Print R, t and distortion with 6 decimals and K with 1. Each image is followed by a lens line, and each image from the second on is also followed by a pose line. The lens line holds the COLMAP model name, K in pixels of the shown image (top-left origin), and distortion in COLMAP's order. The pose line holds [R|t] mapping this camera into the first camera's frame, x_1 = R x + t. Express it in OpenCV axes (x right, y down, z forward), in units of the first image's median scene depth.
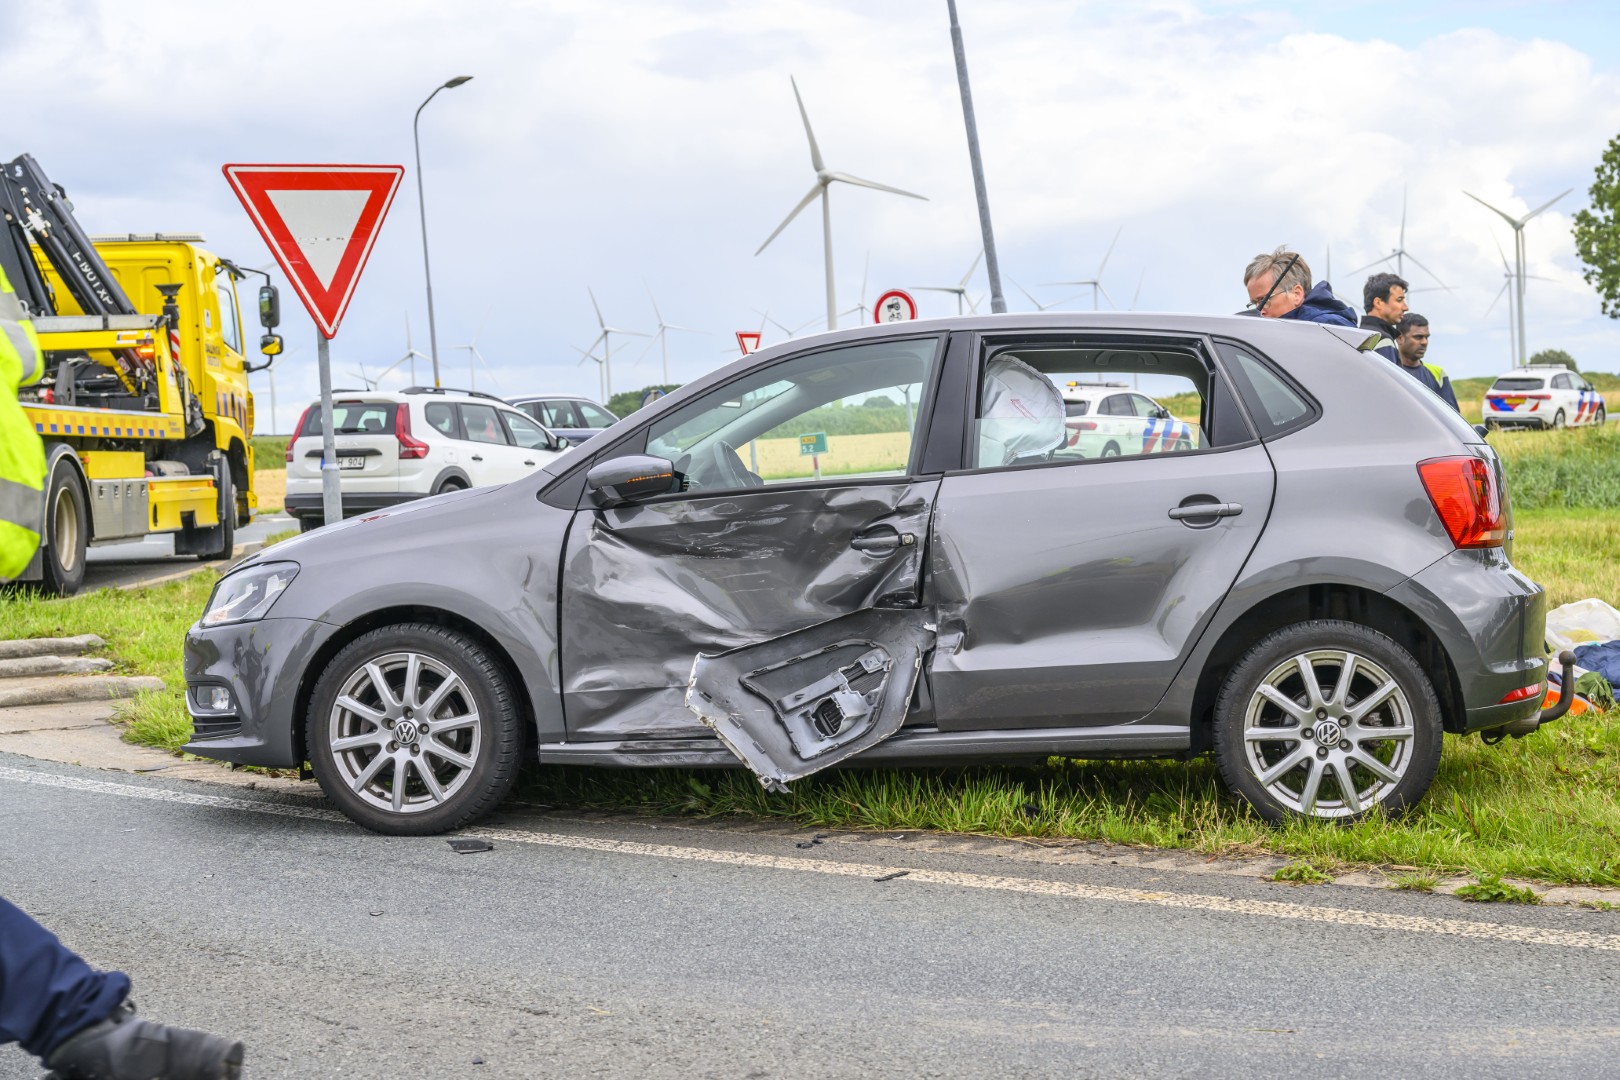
lens RADIAL K [[2586.6, 0, 768.2], [0, 2586.6, 490.1], [0, 0, 1]] dist [0.005528, 0.000000]
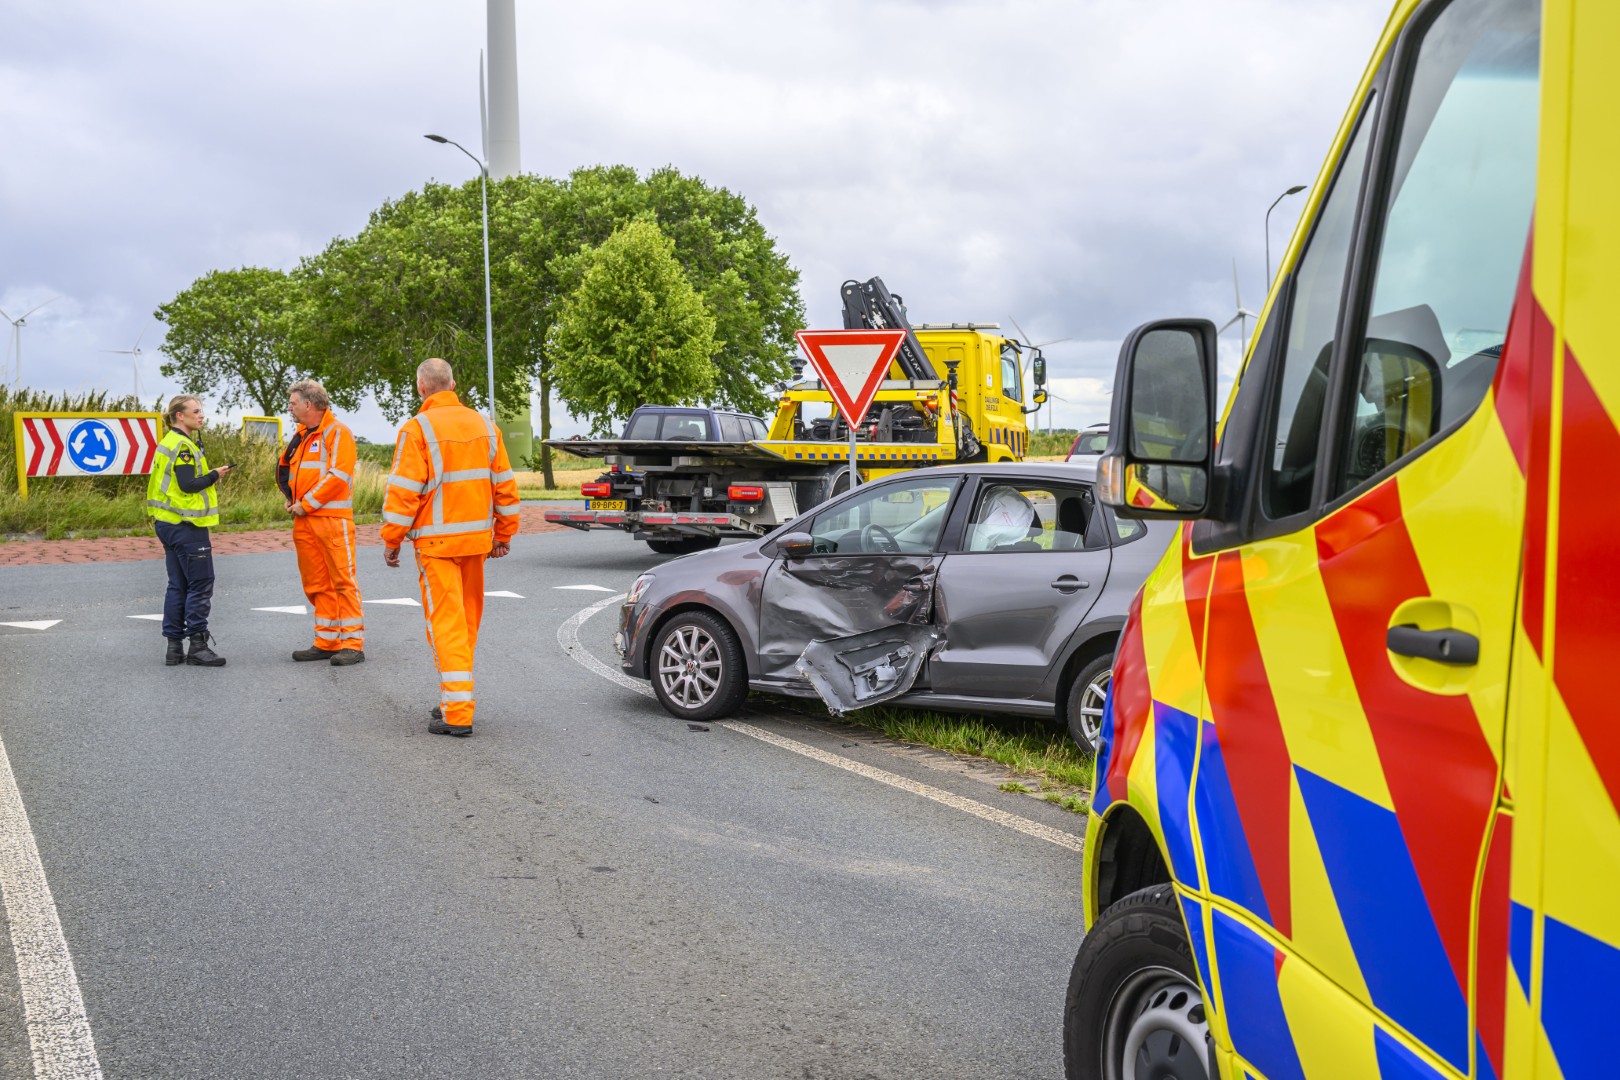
lens RADIAL K [[1877.3, 0, 812.9], [0, 1877.3, 535.1], [0, 0, 1]] dist [0.063296, 0.000000]
pose [[0.907462, 0.059678, -0.415873, 0.525635], [-0.042870, 0.997846, 0.049646, -0.079775], [0.417941, -0.027223, 0.908066, -0.243889]]
